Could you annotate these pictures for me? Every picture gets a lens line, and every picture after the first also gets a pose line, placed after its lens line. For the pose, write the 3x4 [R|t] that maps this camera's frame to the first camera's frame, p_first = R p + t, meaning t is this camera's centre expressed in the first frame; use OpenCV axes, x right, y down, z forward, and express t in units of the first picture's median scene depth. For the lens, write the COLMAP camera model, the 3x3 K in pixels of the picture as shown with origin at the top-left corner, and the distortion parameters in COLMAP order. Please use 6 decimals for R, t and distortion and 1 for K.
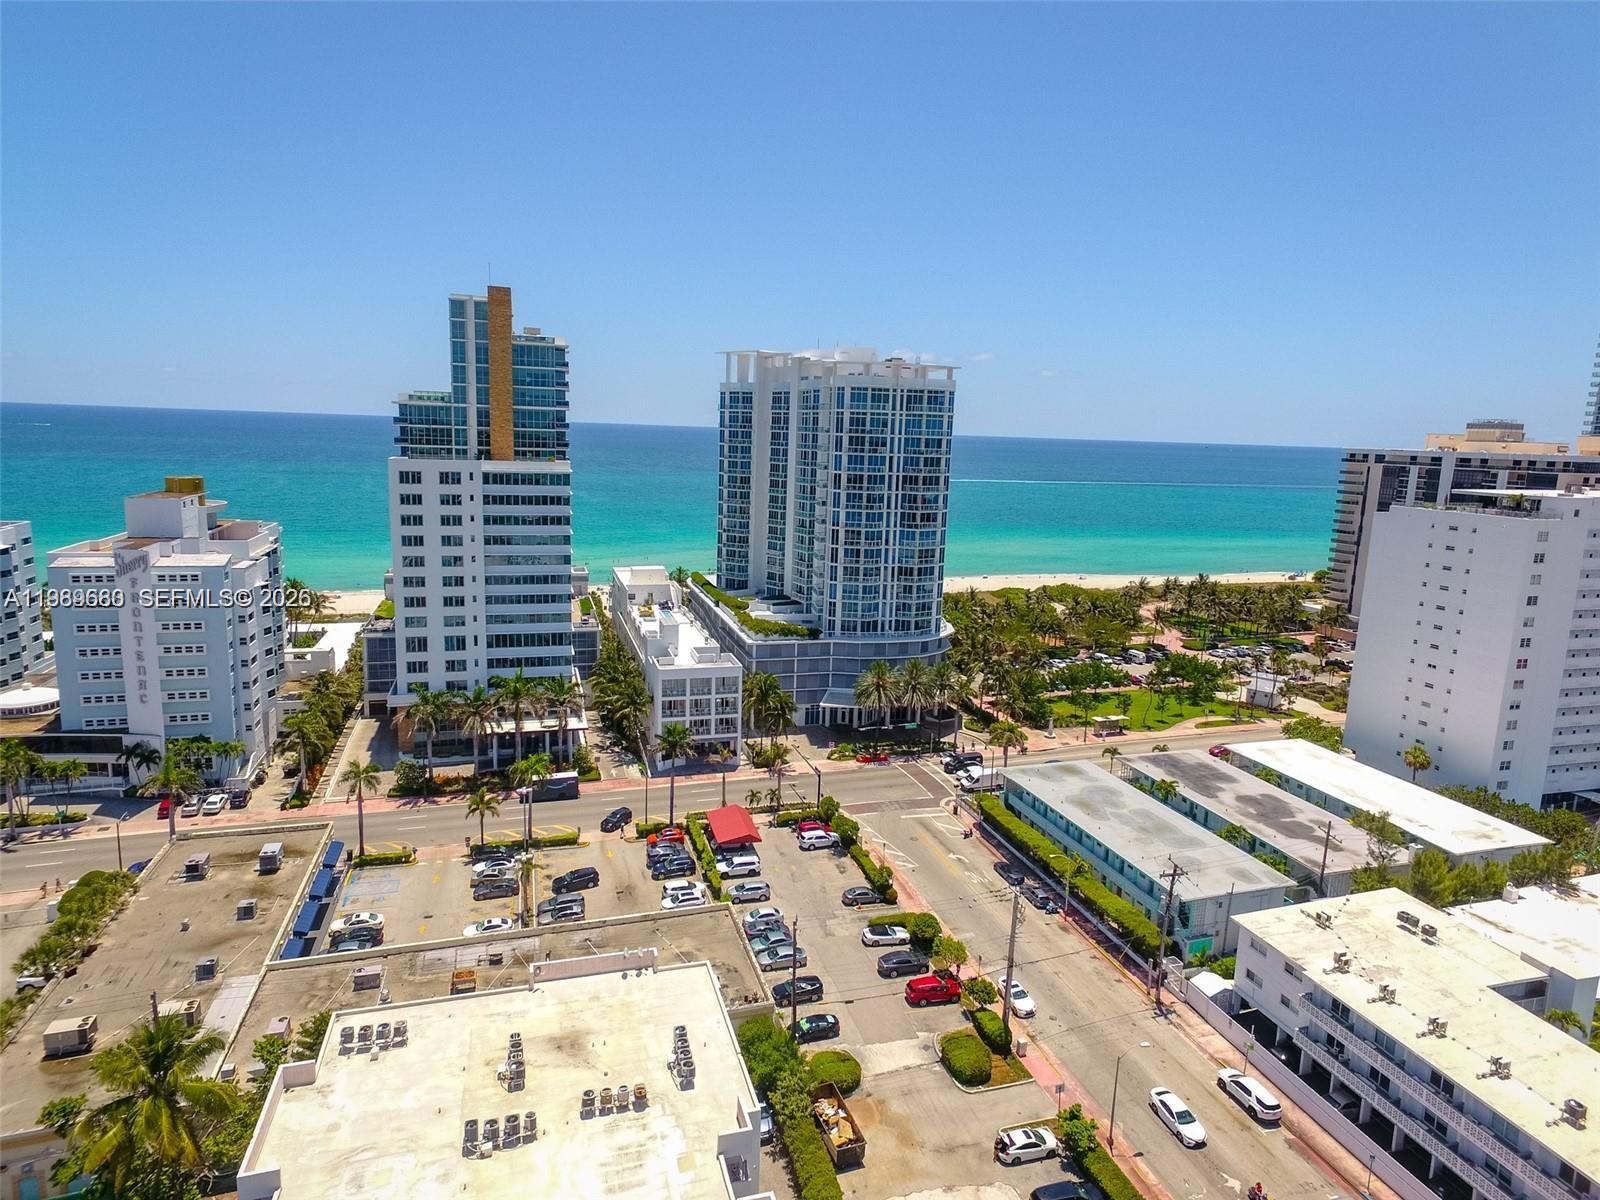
lens RADIAL K [[921.0, 0, 800.8], [0, 921.0, 581.4], [0, 0, 1]] dist [-0.016465, 0.027811]
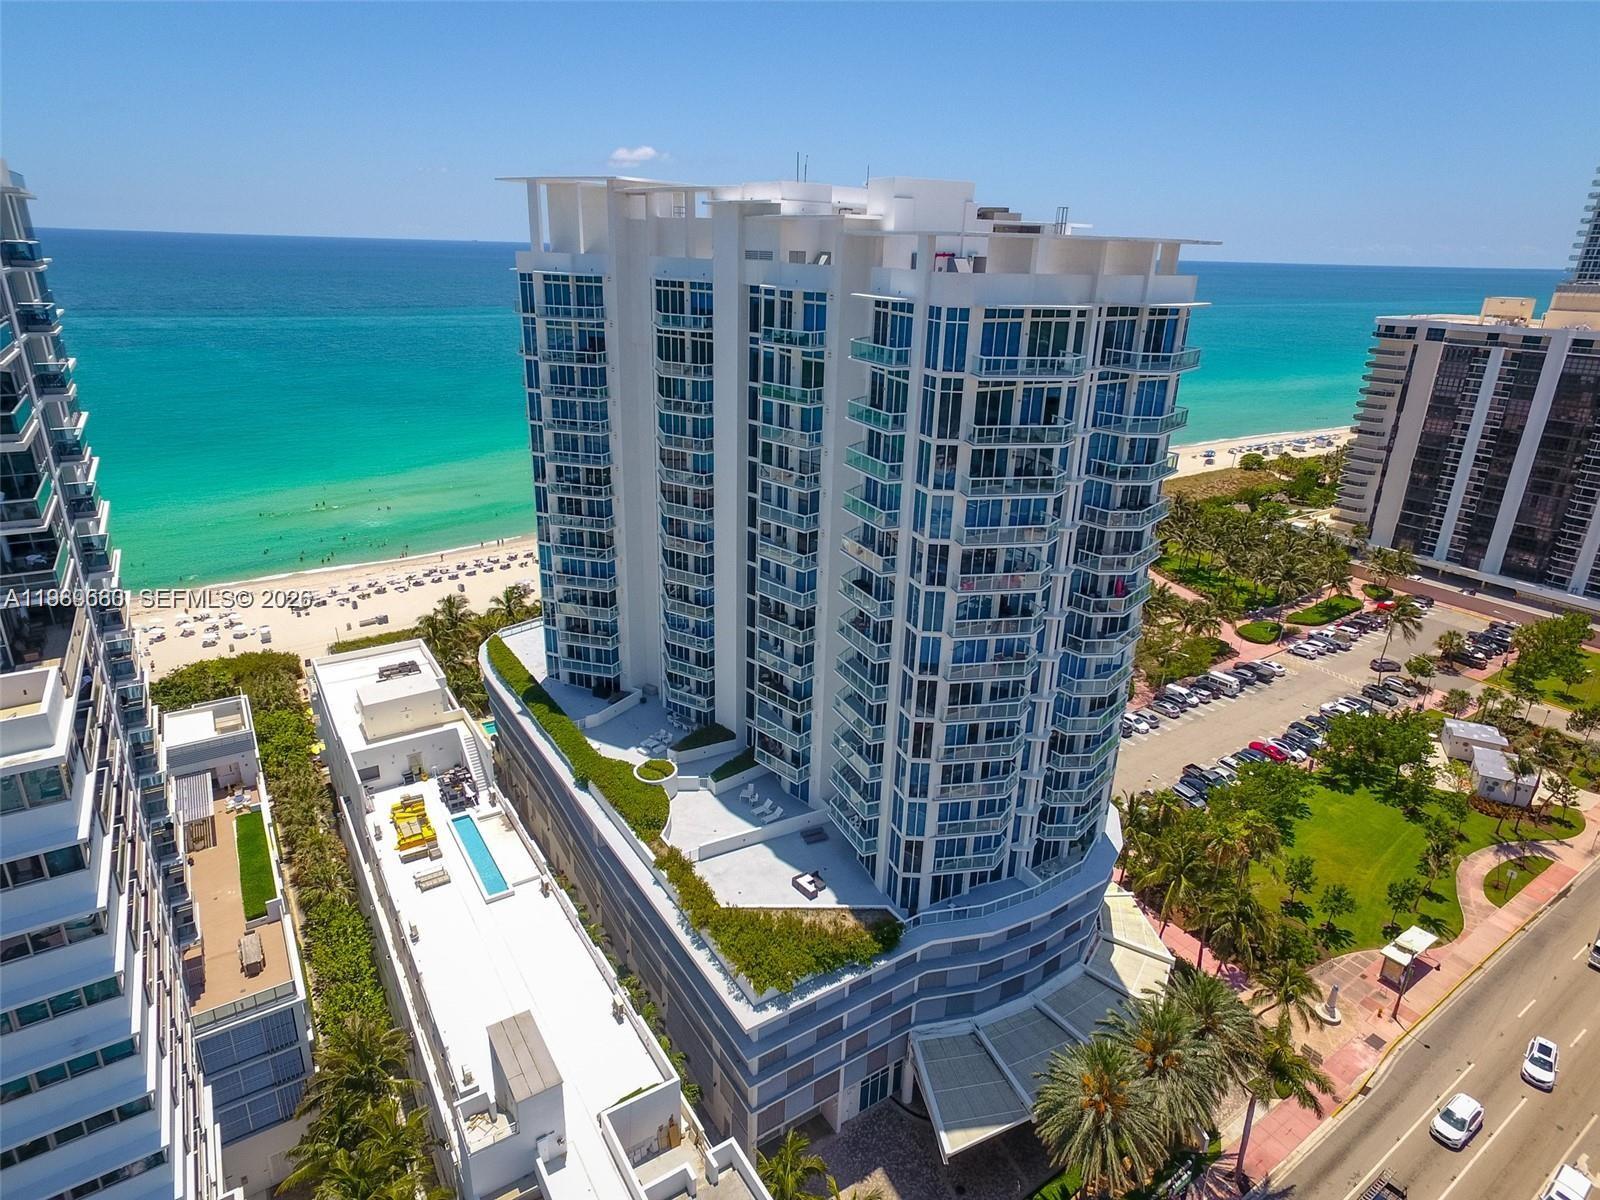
lens RADIAL K [[921.0, 0, 800.8], [0, 921.0, 581.4], [0, 0, 1]] dist [-0.016465, 0.027811]
pose [[0.959687, -0.102846, 0.261580, -0.107960], [0.051557, 0.979274, 0.195870, -0.172348], [-0.276303, -0.174487, 0.945098, 0.639845]]
